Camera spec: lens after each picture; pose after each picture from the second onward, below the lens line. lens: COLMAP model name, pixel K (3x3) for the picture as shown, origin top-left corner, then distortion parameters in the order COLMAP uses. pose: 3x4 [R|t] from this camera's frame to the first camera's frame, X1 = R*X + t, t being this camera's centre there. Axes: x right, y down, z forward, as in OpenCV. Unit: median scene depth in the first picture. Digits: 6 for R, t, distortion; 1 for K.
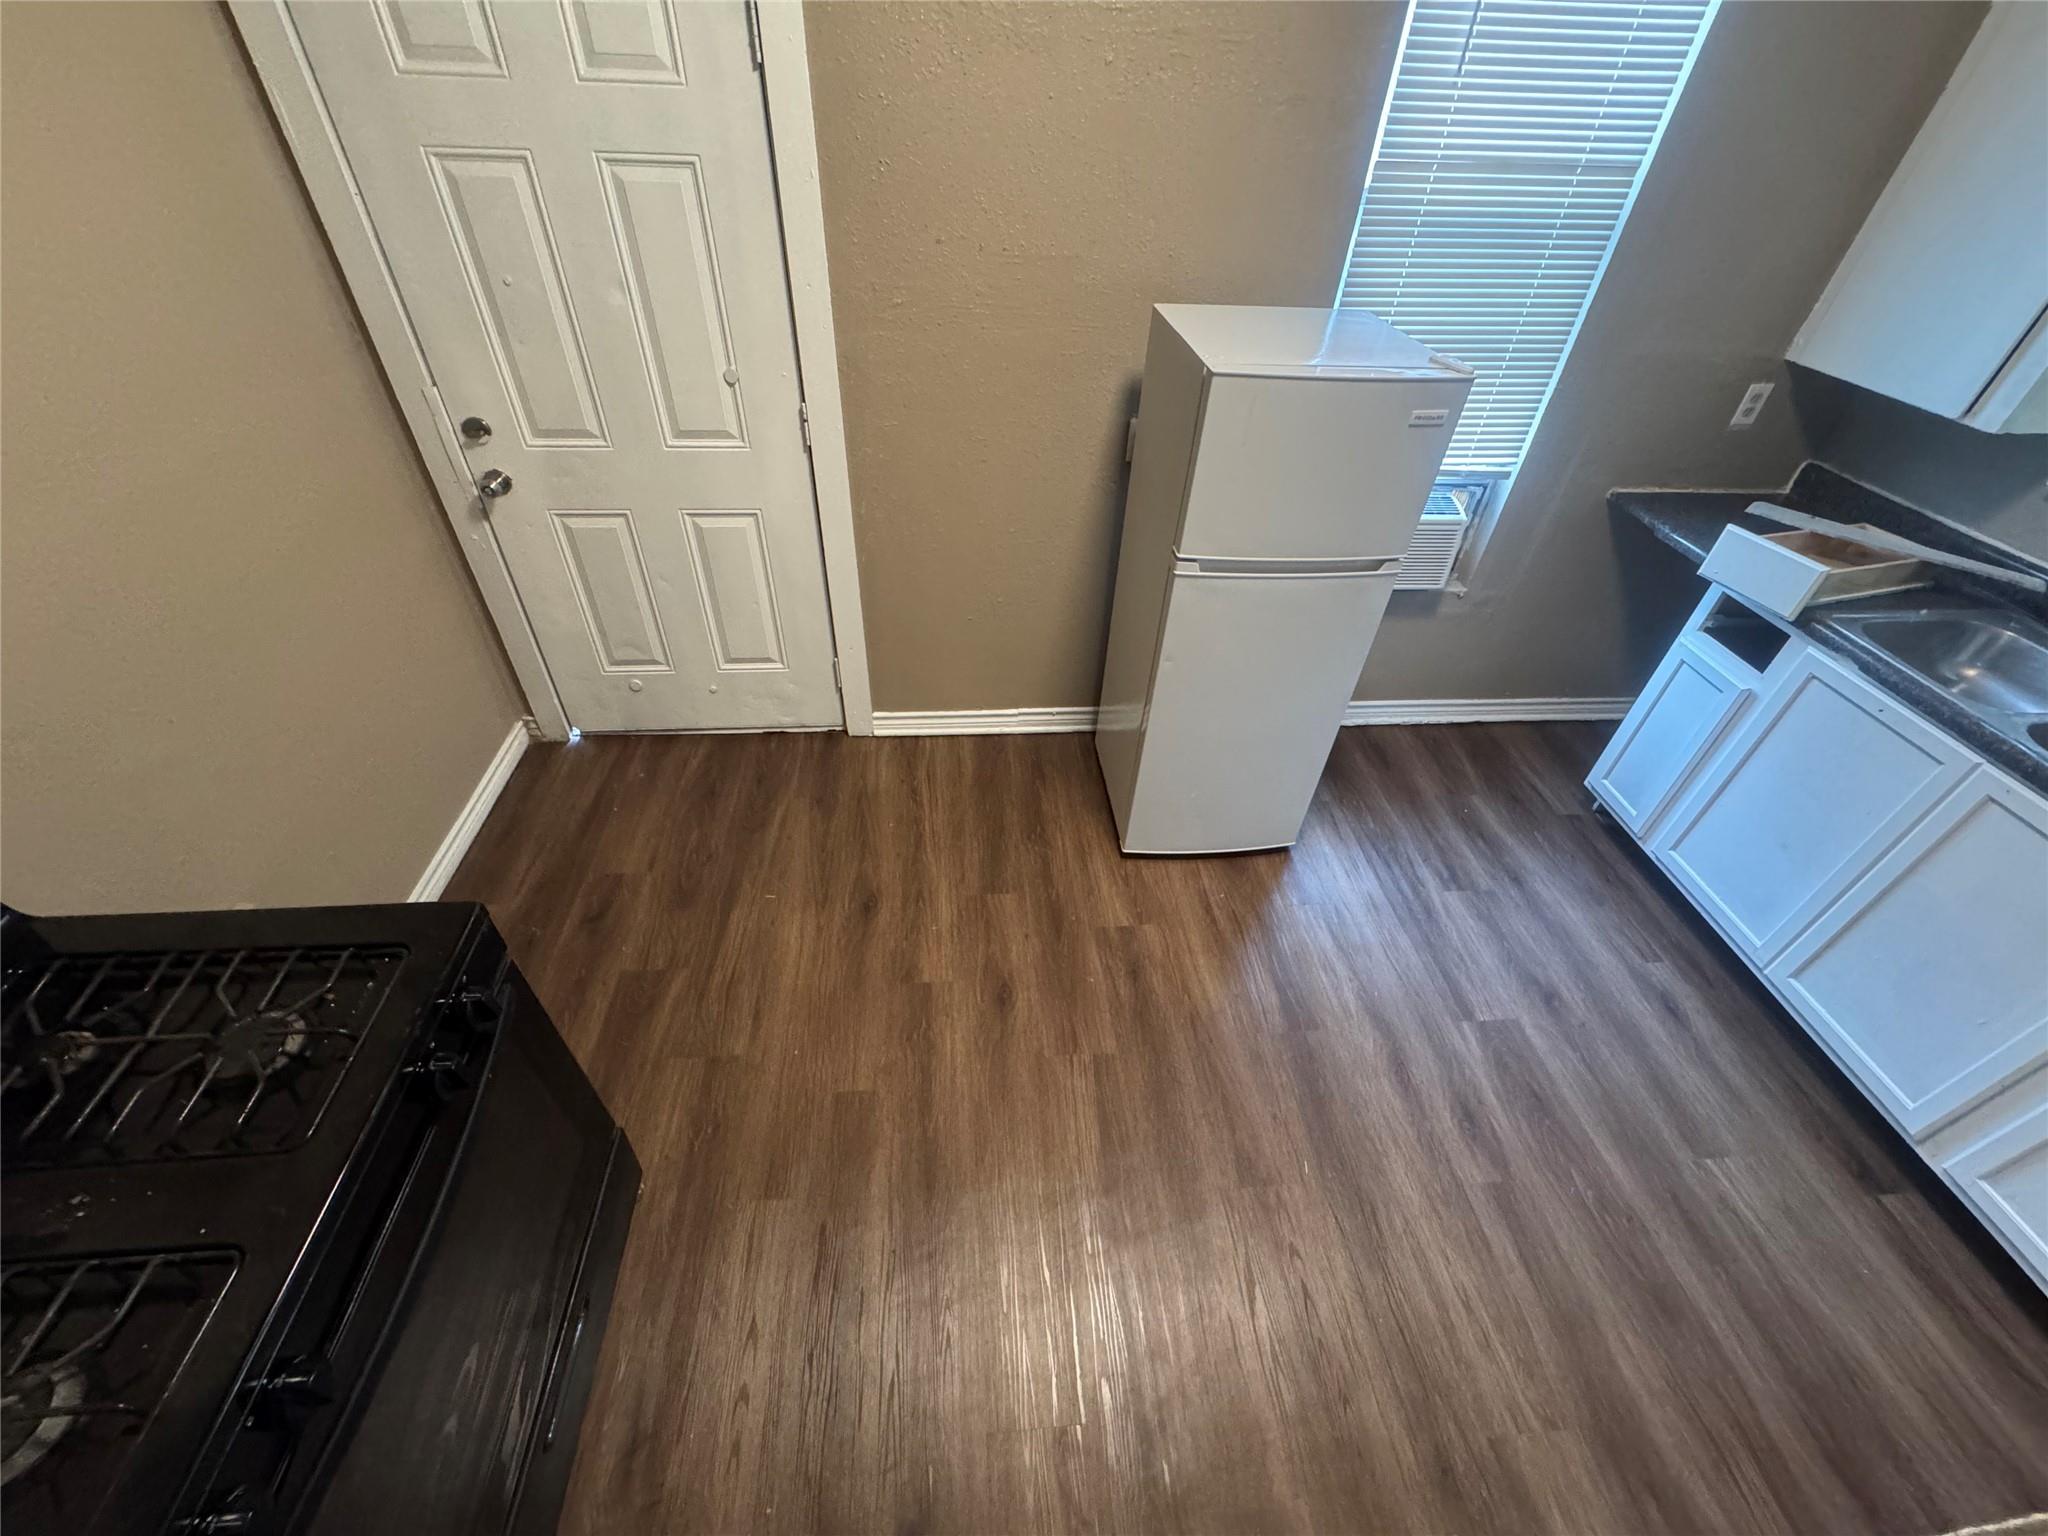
lens RADIAL K [[820.3, 0, 1024.0], [0, 820.3, 768.0], [0, 0, 1]] dist [-0.000664, 0.000003]
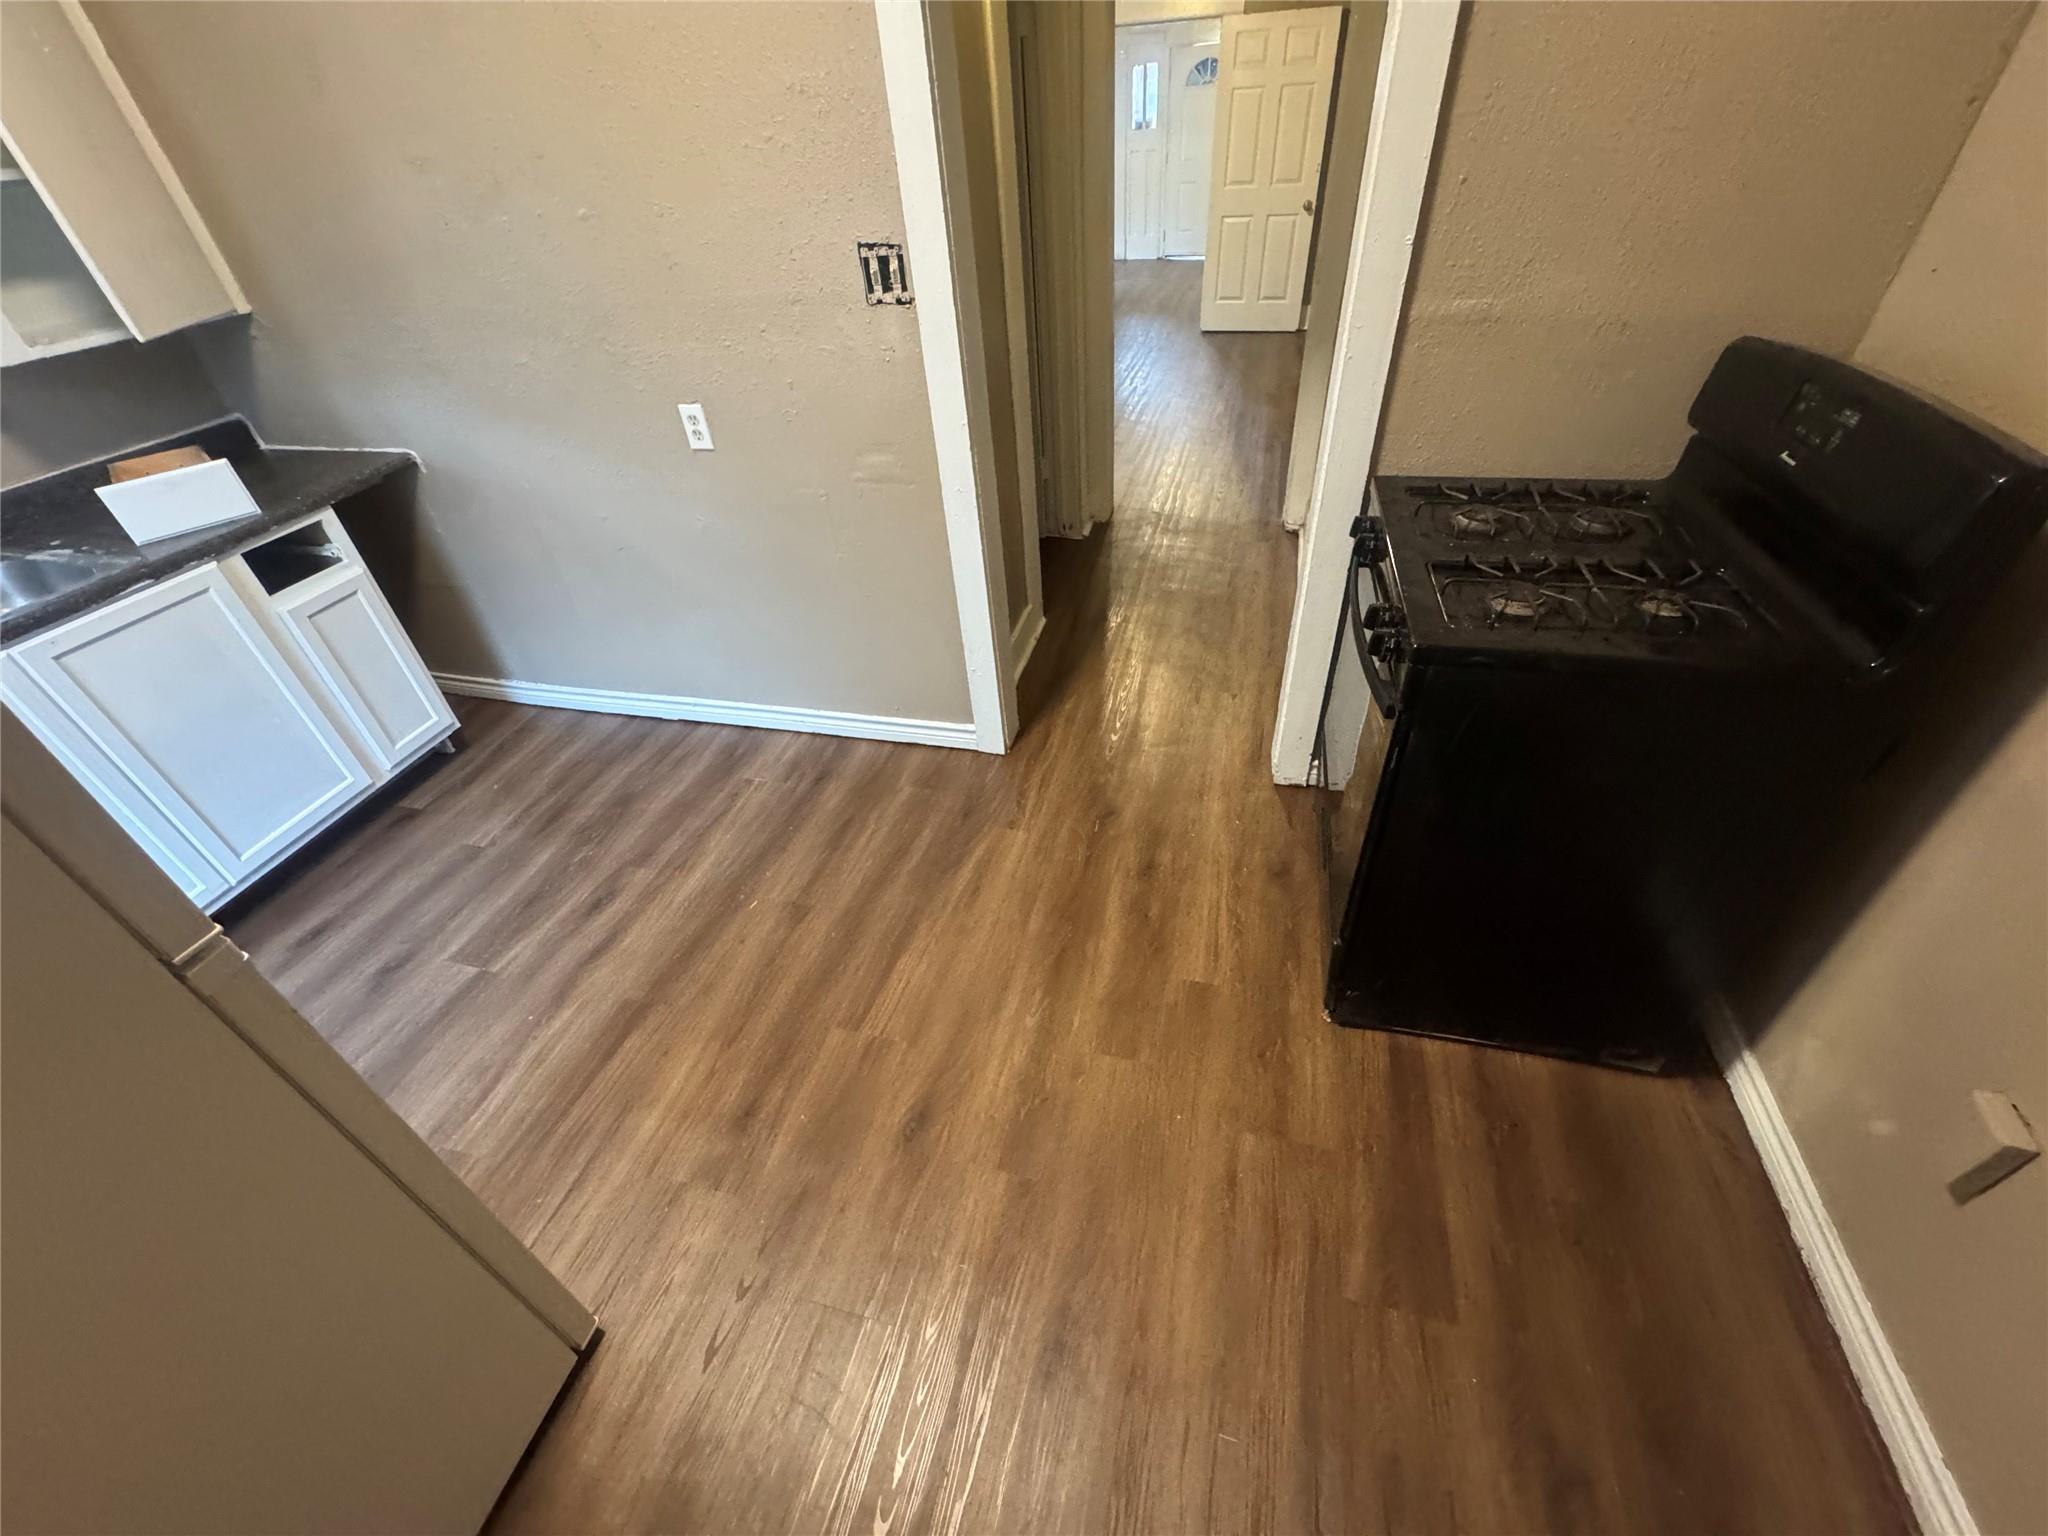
lens RADIAL K [[820.3, 0, 1024.0], [0, 820.3, 768.0], [0, 0, 1]] dist [-0.000664, 0.000003]
pose [[-0.941263, -0.193904, 0.276450, -0.288212], [0.238365, 0.198340, 0.950707, -0.539517], [-0.239177, 0.960761, -0.140470, 0.807388]]
